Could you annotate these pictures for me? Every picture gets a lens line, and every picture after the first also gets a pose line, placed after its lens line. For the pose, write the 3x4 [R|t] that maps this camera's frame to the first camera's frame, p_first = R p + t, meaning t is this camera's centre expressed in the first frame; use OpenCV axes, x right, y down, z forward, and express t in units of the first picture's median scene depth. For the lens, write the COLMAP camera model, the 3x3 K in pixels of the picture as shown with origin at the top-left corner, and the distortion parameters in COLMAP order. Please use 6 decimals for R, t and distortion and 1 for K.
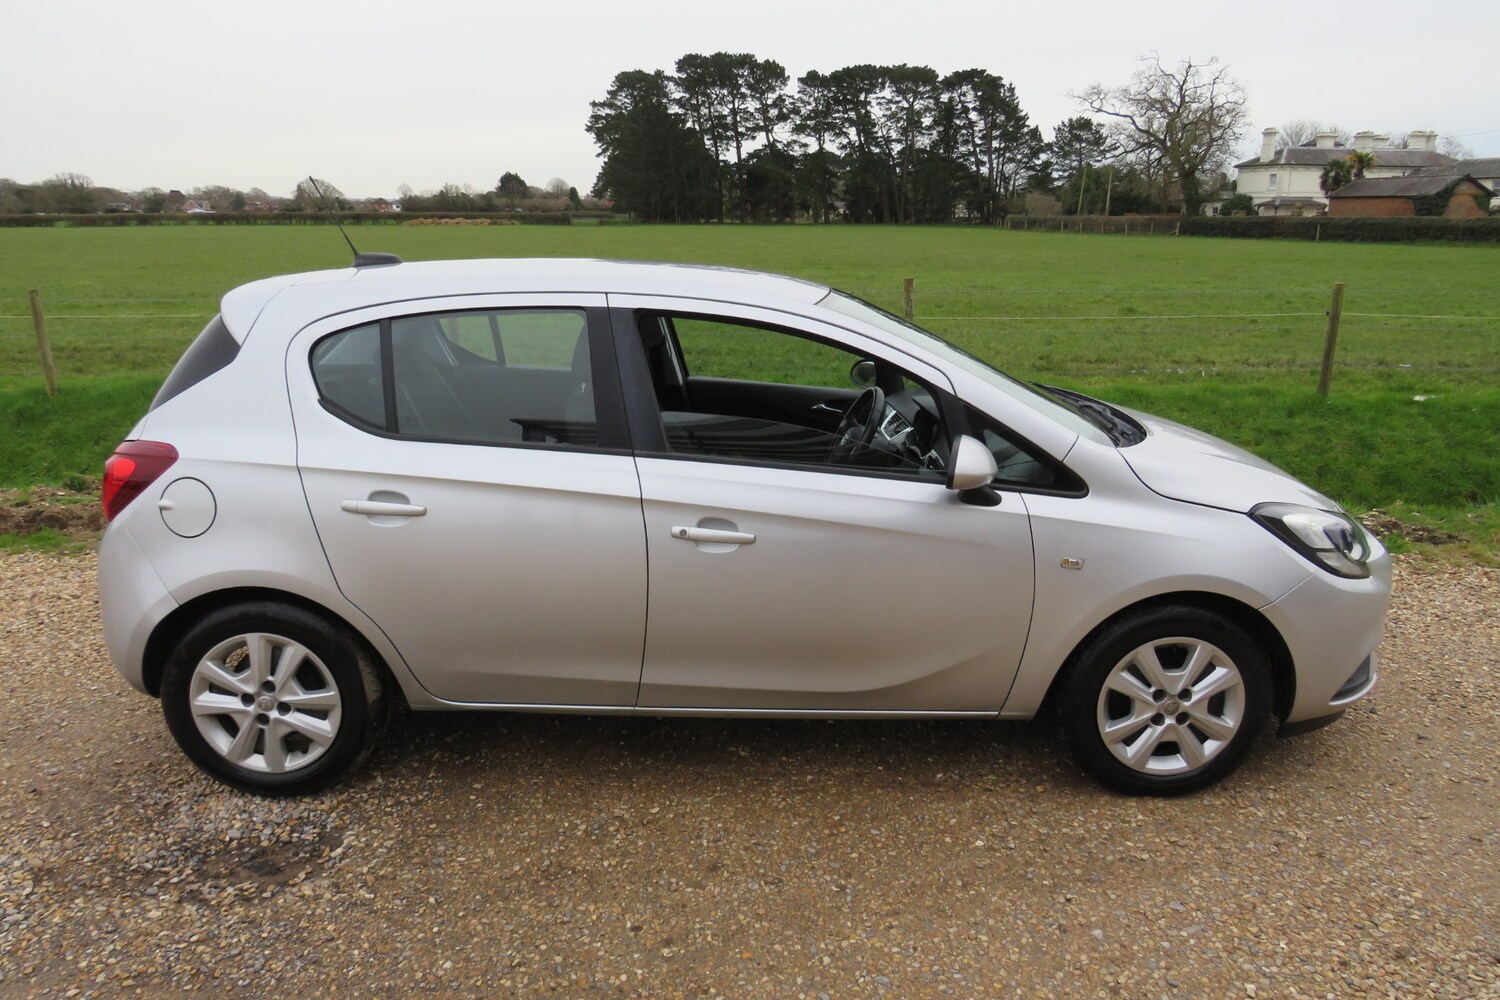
lens RADIAL K [[1046.7, 0, 733.9], [0, 1046.7, 502.2], [0, 0, 1]] dist [-0.036687, 0.021982]
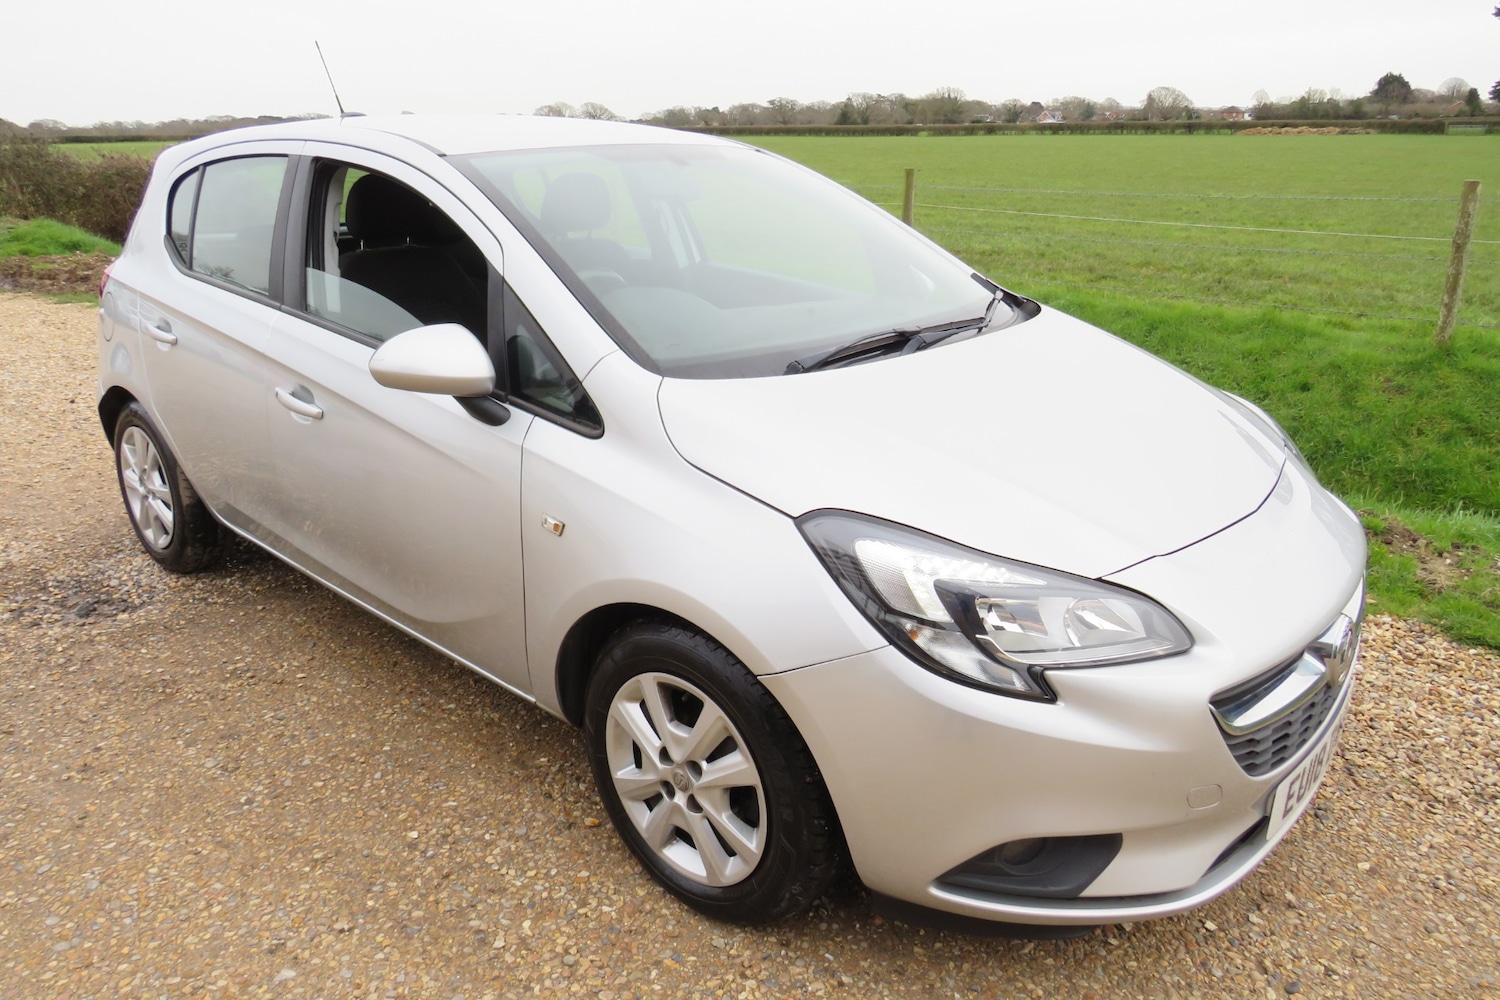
lens RADIAL K [[1042.3, 0, 734.7], [0, 1042.3, 497.6], [0, 0, 1]] dist [-0.026619, 0.010587]
pose [[0.743569, 0.211847, -0.634214, 0.837376], [-0.162702, 0.977300, 0.135692, -0.073607], [0.648563, 0.002292, 0.761158, 0.526354]]
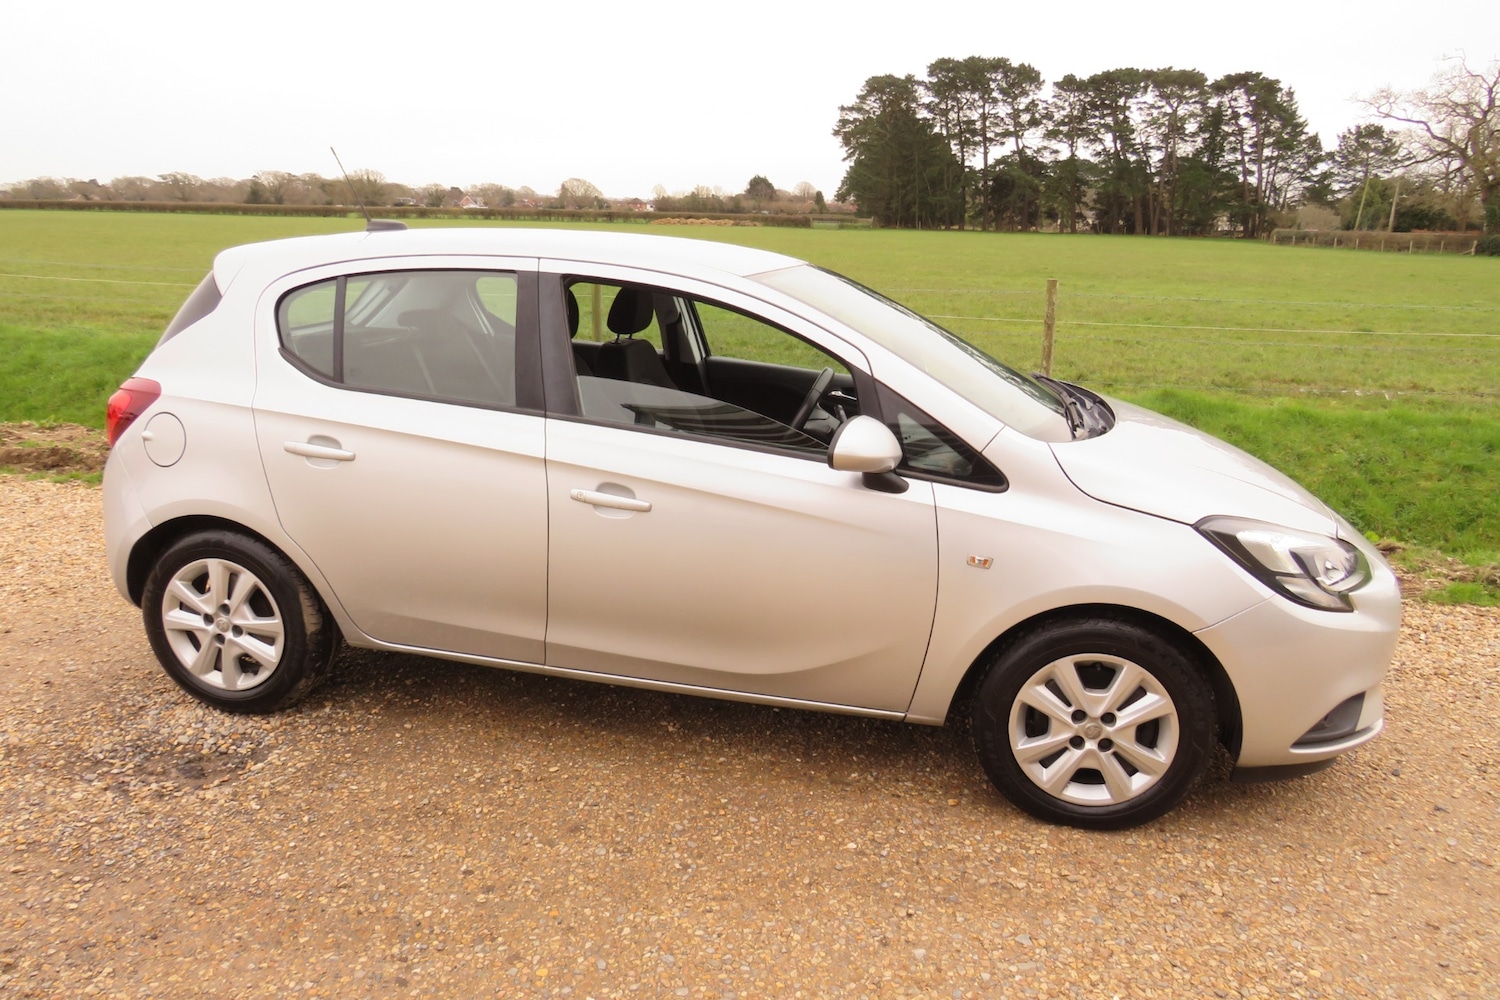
lens RADIAL K [[1046.7, 0, 733.9], [0, 1046.7, 502.2], [0, 0, 1]] dist [-0.036687, 0.021982]
pose [[0.975010, 0.077079, -0.208362, 0.292661], [-0.077898, 0.996952, 0.004282, 0.018595], [0.208057, 0.012056, 0.978042, 0.041758]]
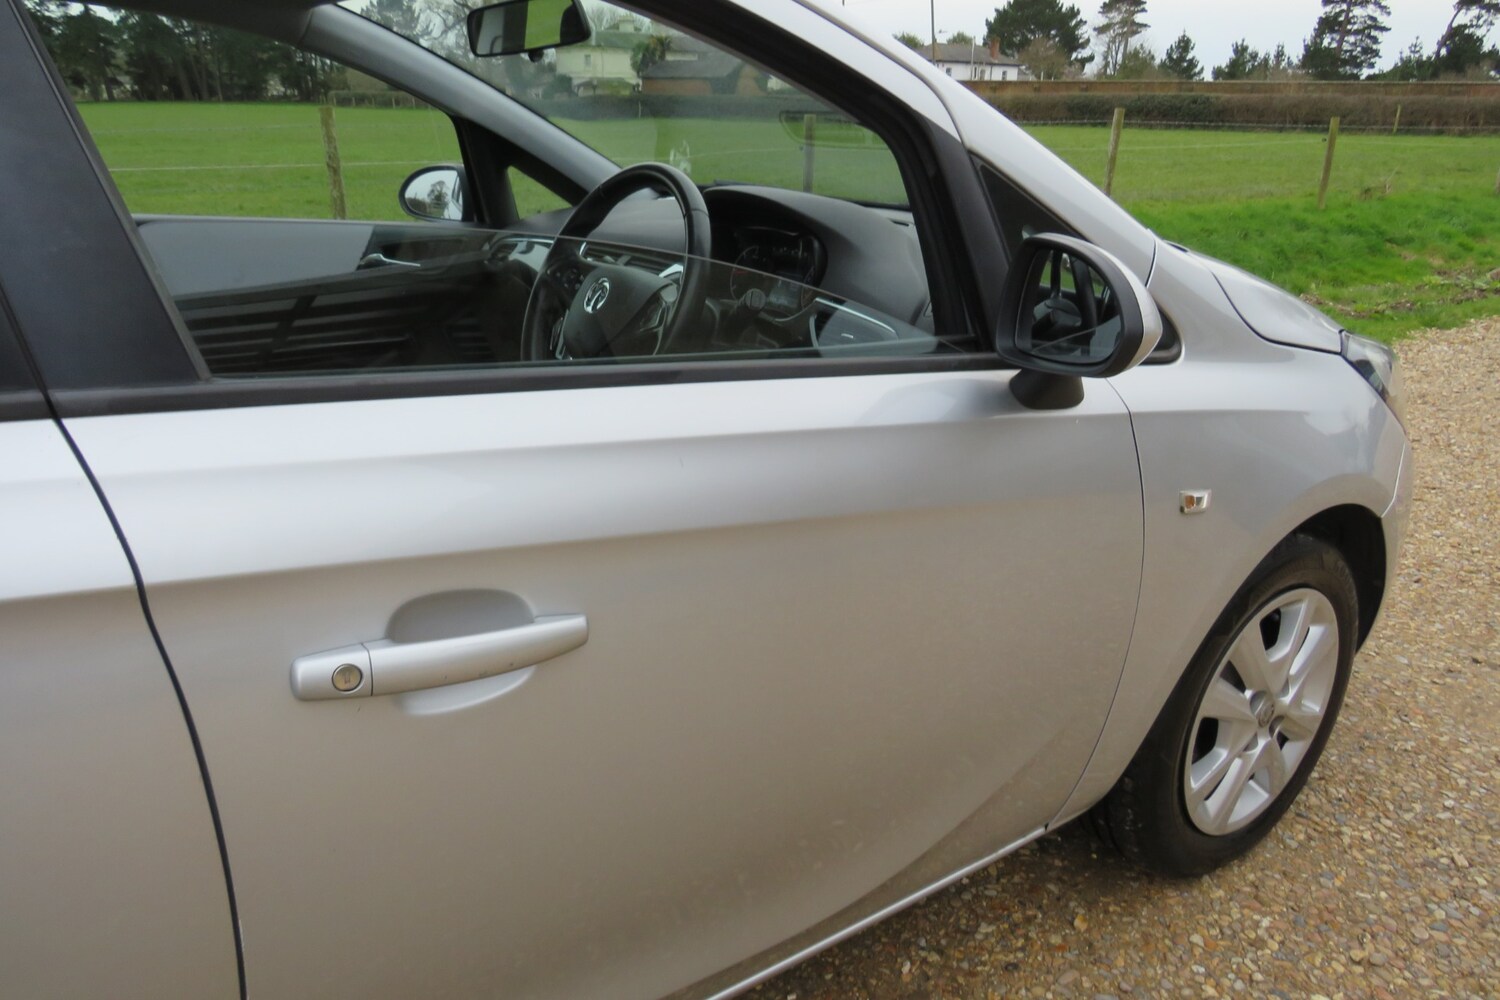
lens RADIAL K [[1049.2, 0, 791.8], [0, 1049.2, 499.6], [0, 0, 1]] dist [-0.087214, 0.027599]
pose [[0.795739, -0.190222, 0.574991, -0.097038], [0.127909, 0.980764, 0.147447, -0.037457], [-0.591979, -0.043783, 0.804764, 0.709155]]
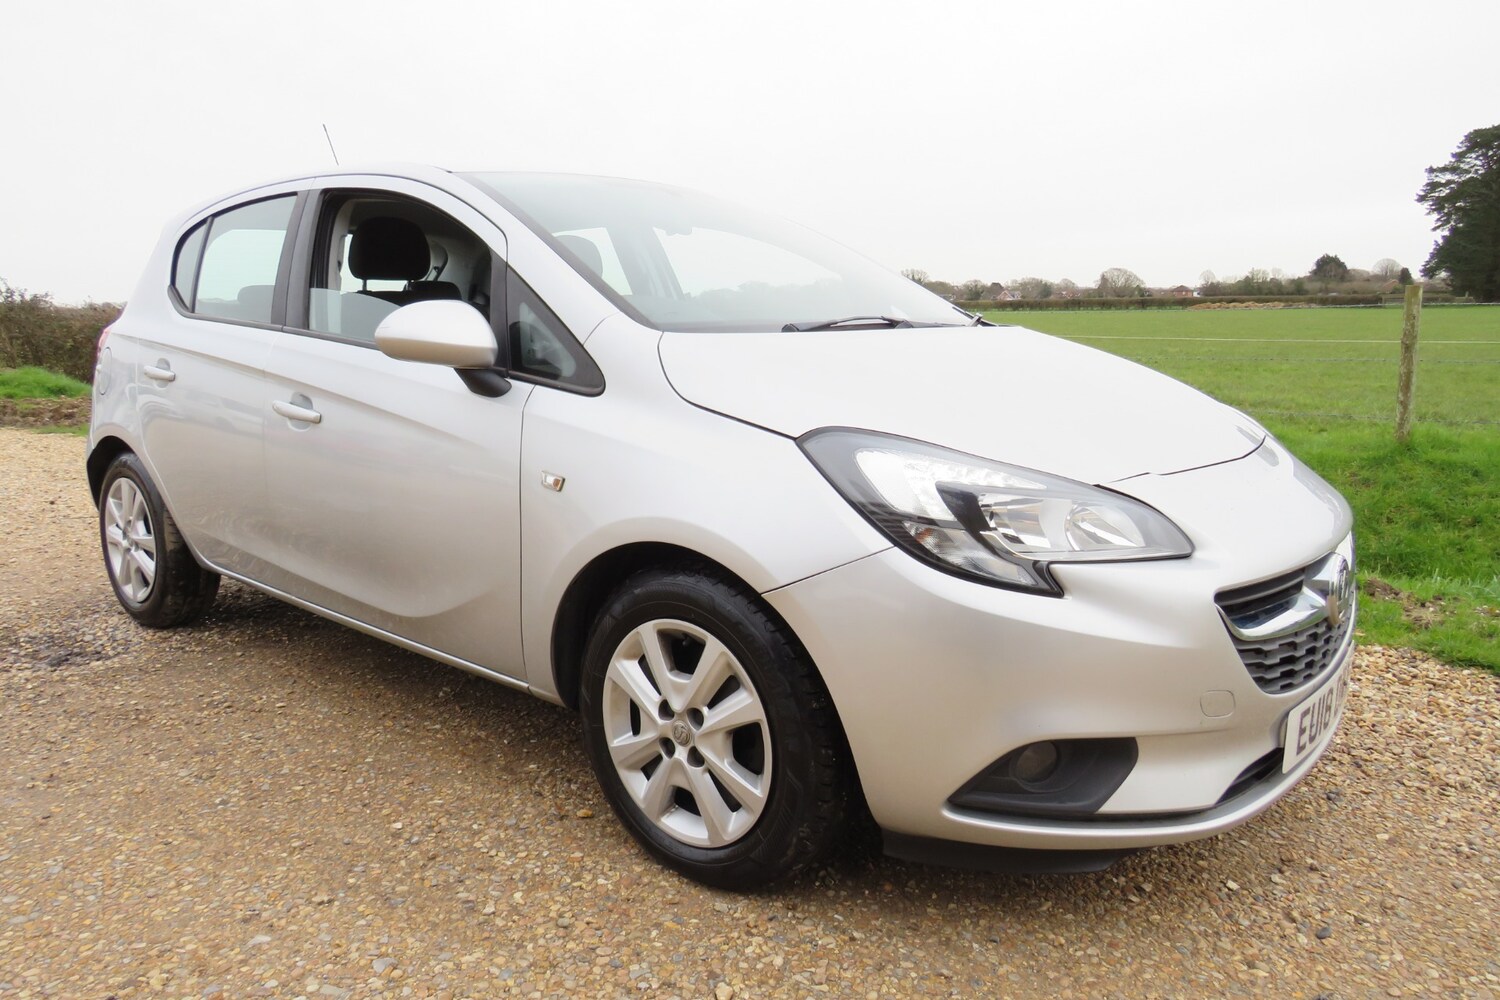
lens RADIAL K [[1046.7, 0, 733.9], [0, 1046.7, 502.2], [0, 0, 1]] dist [-0.036687, 0.021982]
pose [[0.759418, 0.105362, -0.642015, 0.854143], [-0.155370, 0.987618, -0.021702, 0.066798], [0.631779, 0.116231, 0.766385, 0.517970]]
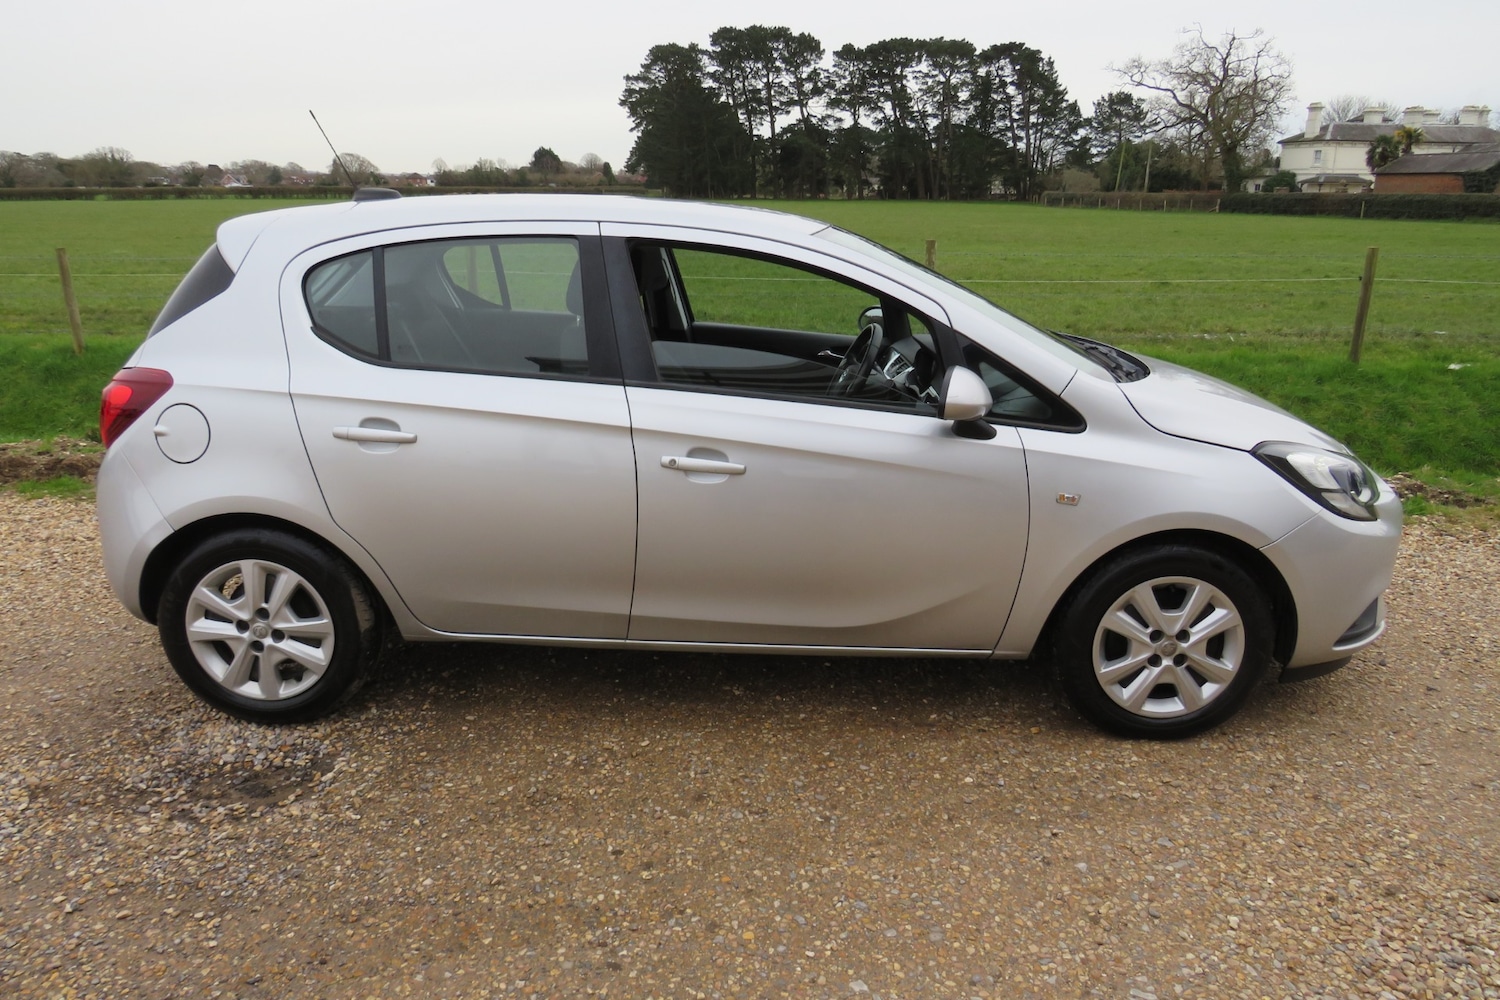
lens RADIAL K [[1047.1, 0, 735.8], [0, 1047.1, 501.6], [0, 0, 1]] dist [-0.038564, 0.026699]
pose [[0.999570, 0.011575, -0.026952, 0.036416], [-0.011009, 0.999718, 0.021062, 0.042485], [0.027188, -0.020756, 0.999415, 0.007277]]
